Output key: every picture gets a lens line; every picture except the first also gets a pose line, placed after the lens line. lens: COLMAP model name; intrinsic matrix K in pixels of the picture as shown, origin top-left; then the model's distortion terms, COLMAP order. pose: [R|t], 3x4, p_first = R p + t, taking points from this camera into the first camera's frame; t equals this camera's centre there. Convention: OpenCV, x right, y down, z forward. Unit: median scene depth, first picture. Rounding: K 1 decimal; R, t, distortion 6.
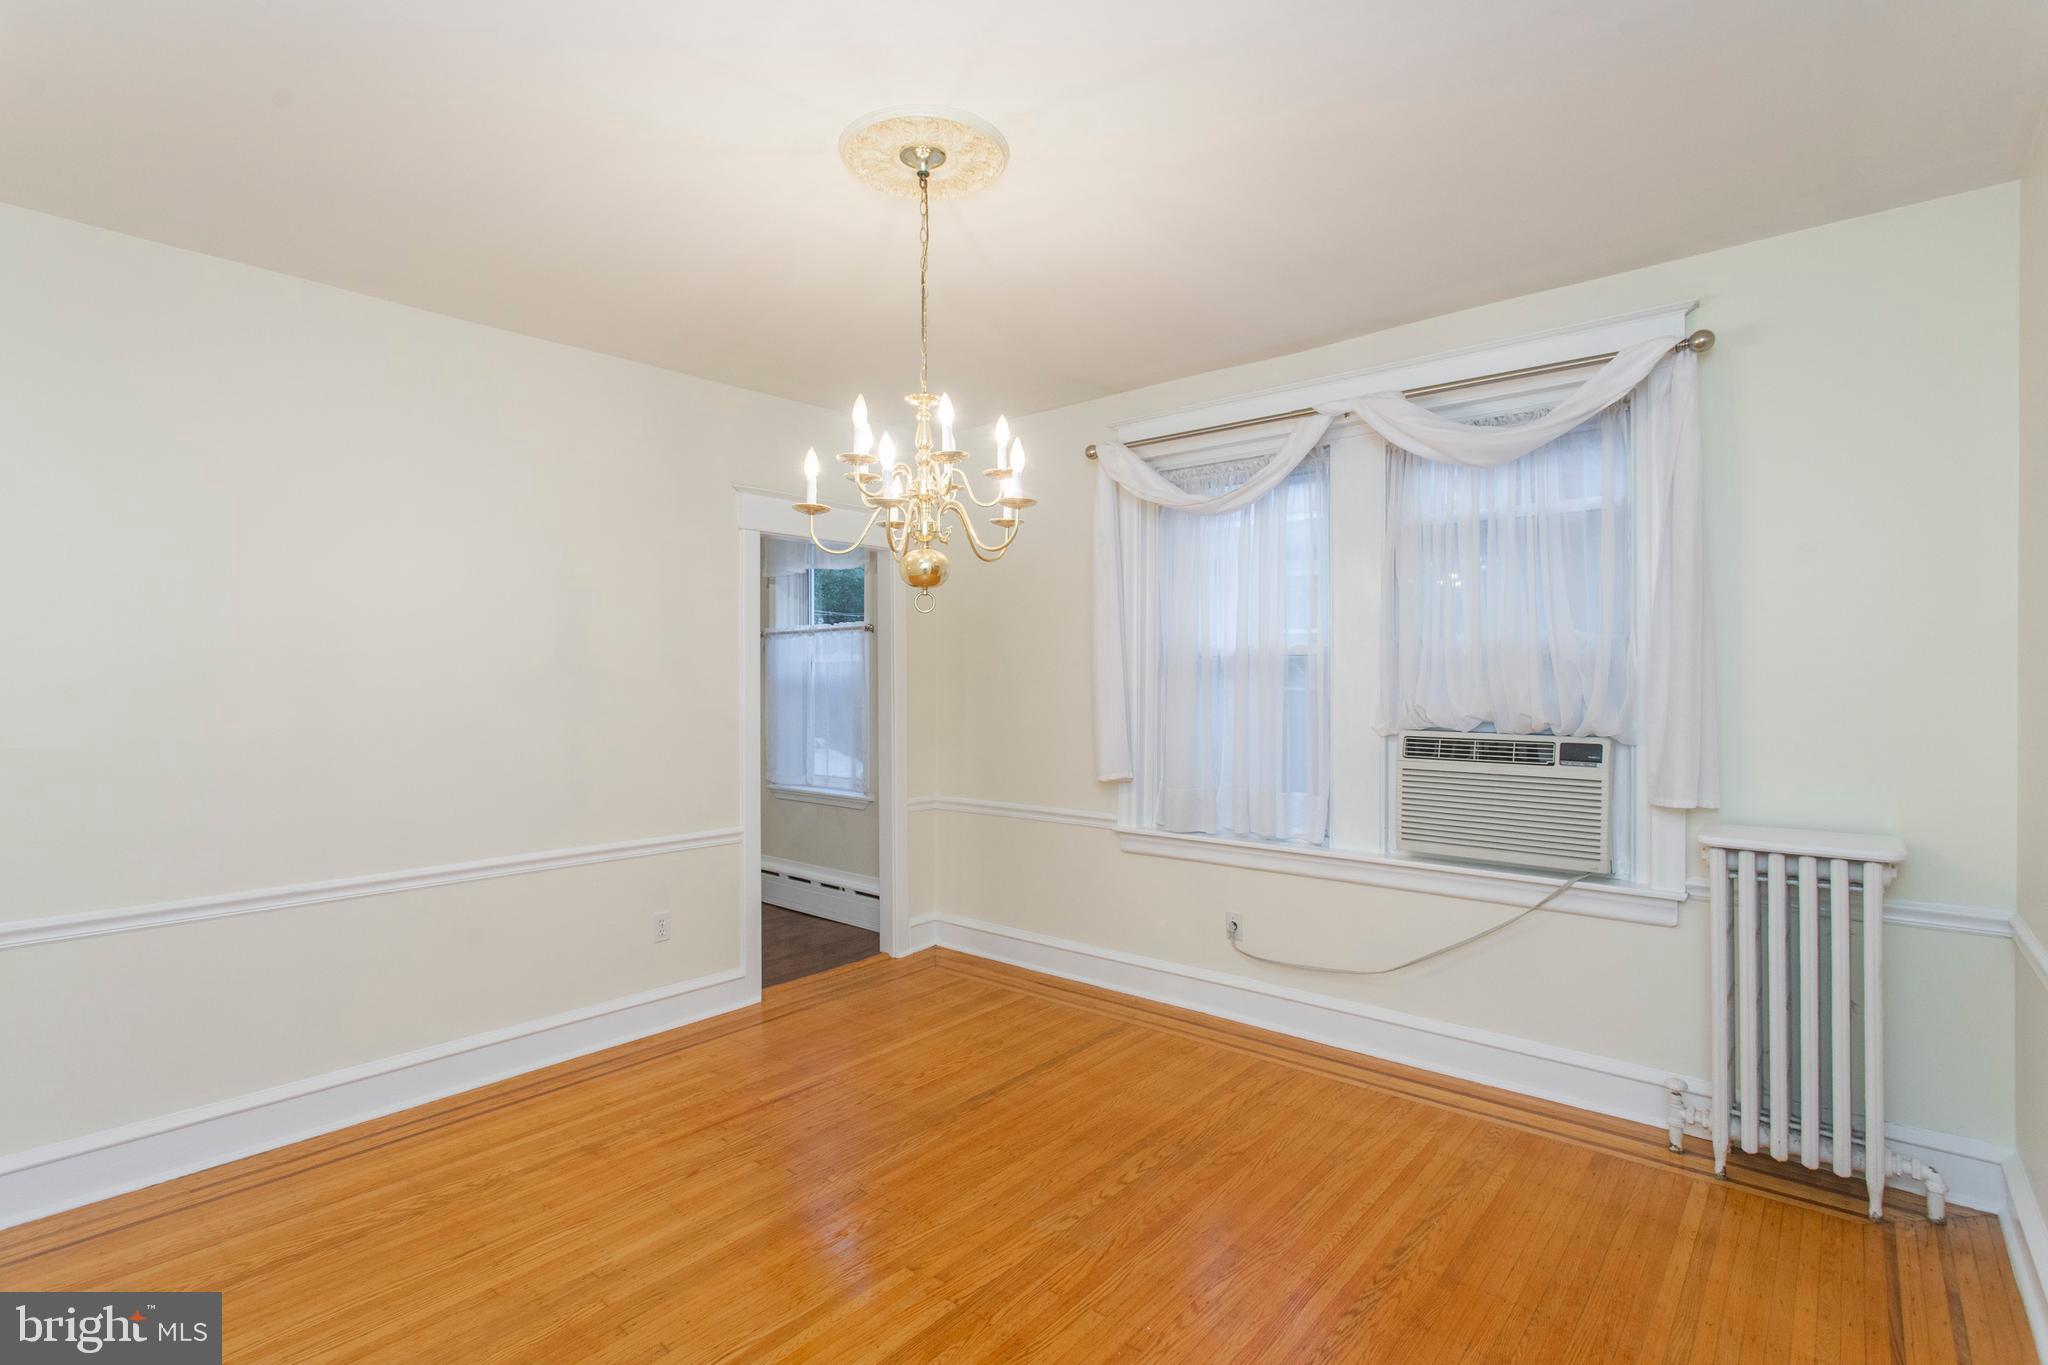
lens RADIAL K [[975.0, 0, 1029.3], [0, 975.0, 676.9], [0, 0, 1]] dist [-0.013950, 0.000187]
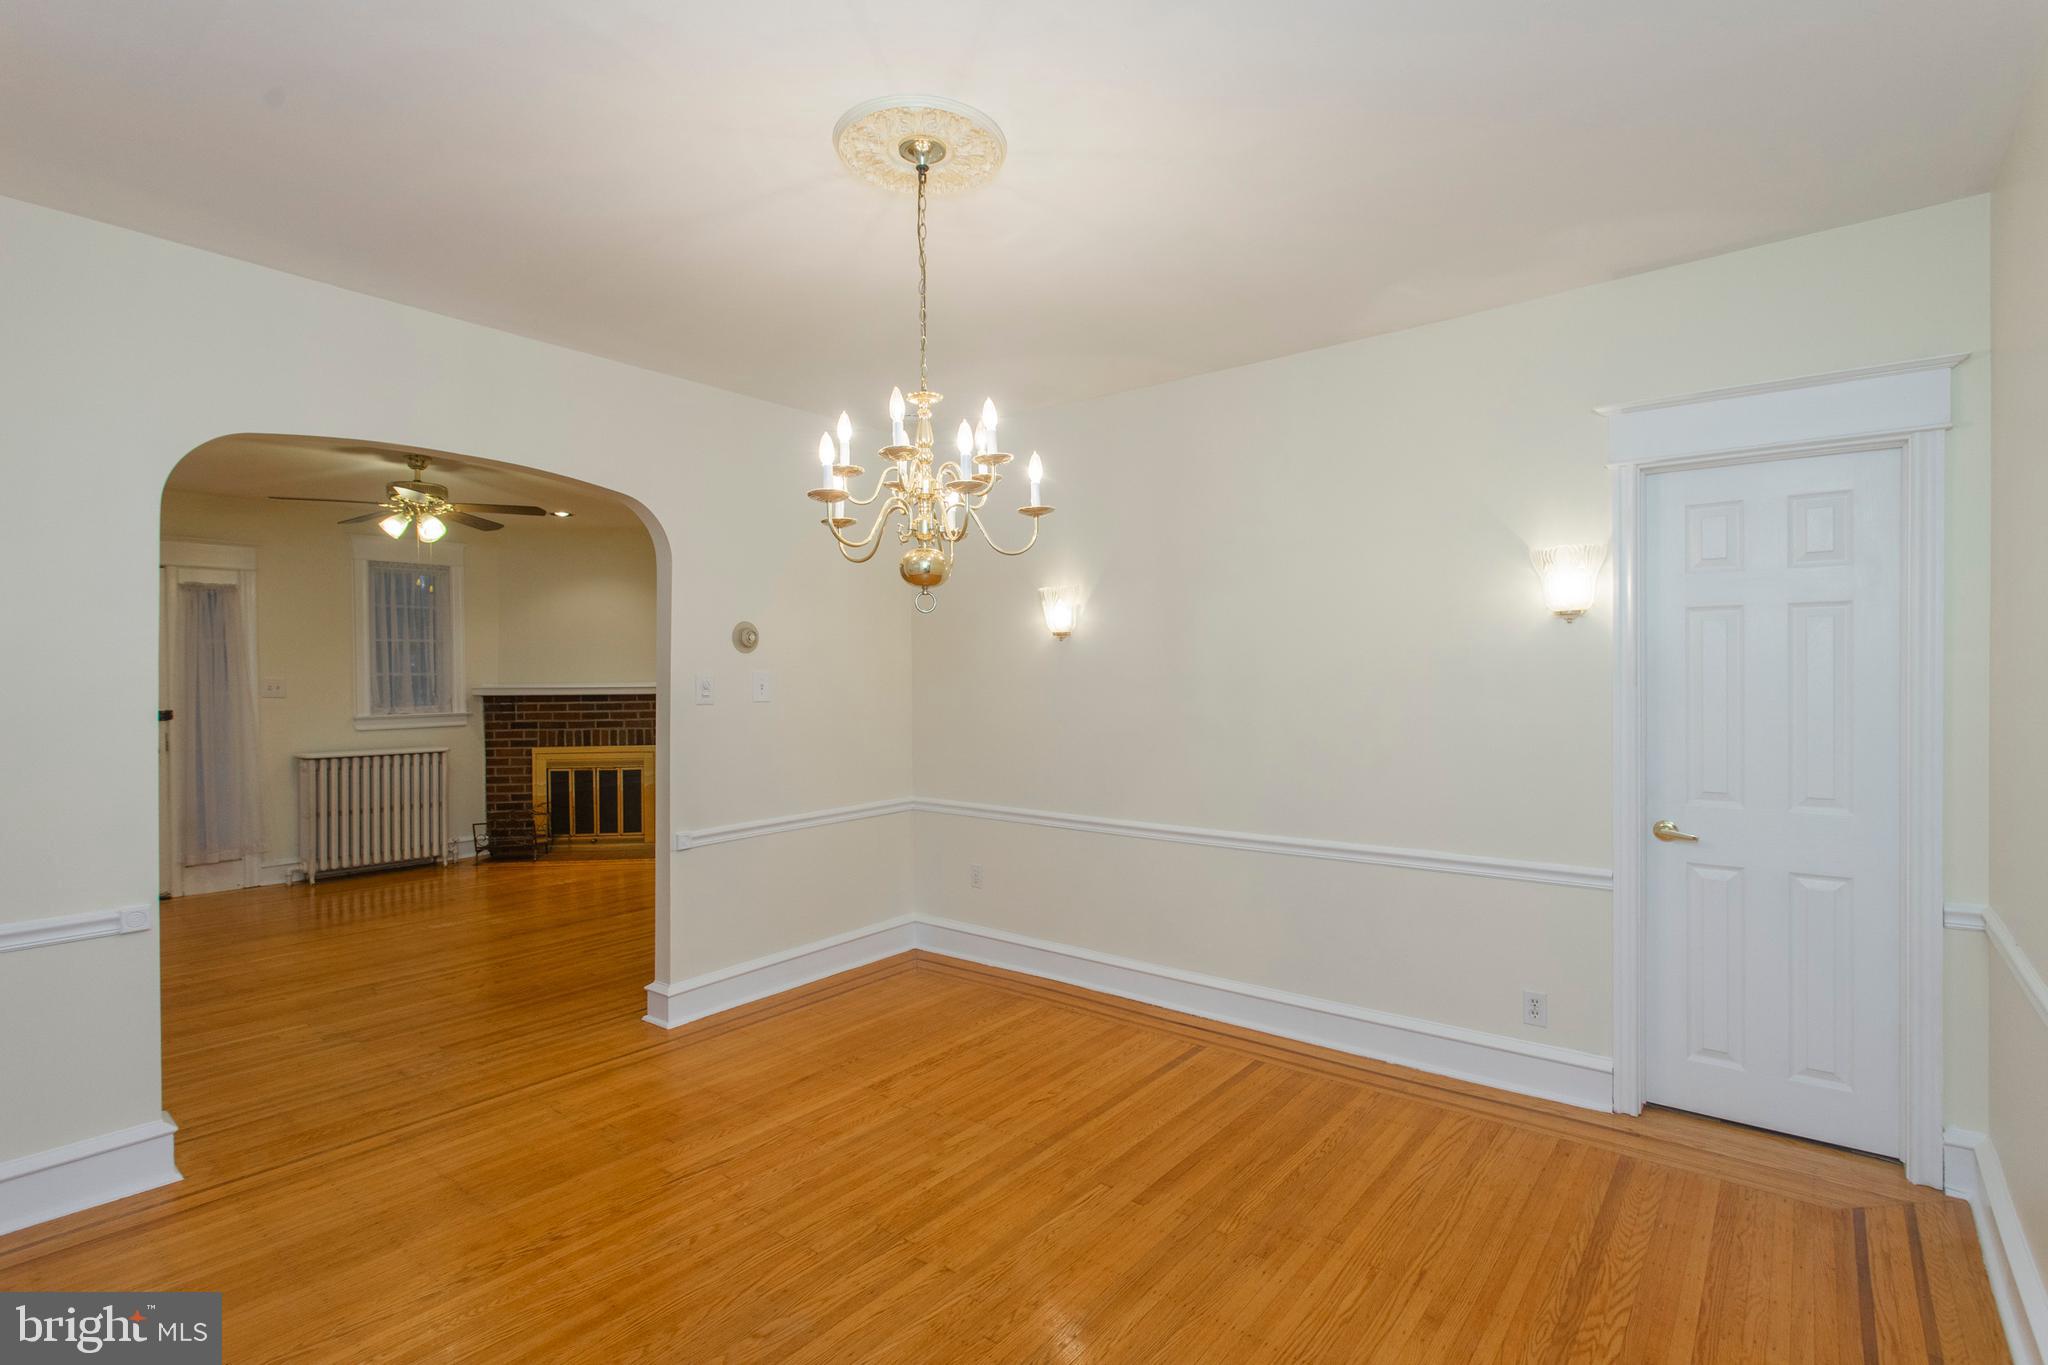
lens RADIAL K [[971.9, 0, 1038.4], [0, 971.9, 678.4], [0, 0, 1]] dist [0.001334, 0.000297]
pose [[-0.999439, 0.013946, -0.030441, -0.139878], [0.013794, 0.999891, 0.005187, -0.003526], [0.030510, 0.004764, -0.999523, 1.461160]]
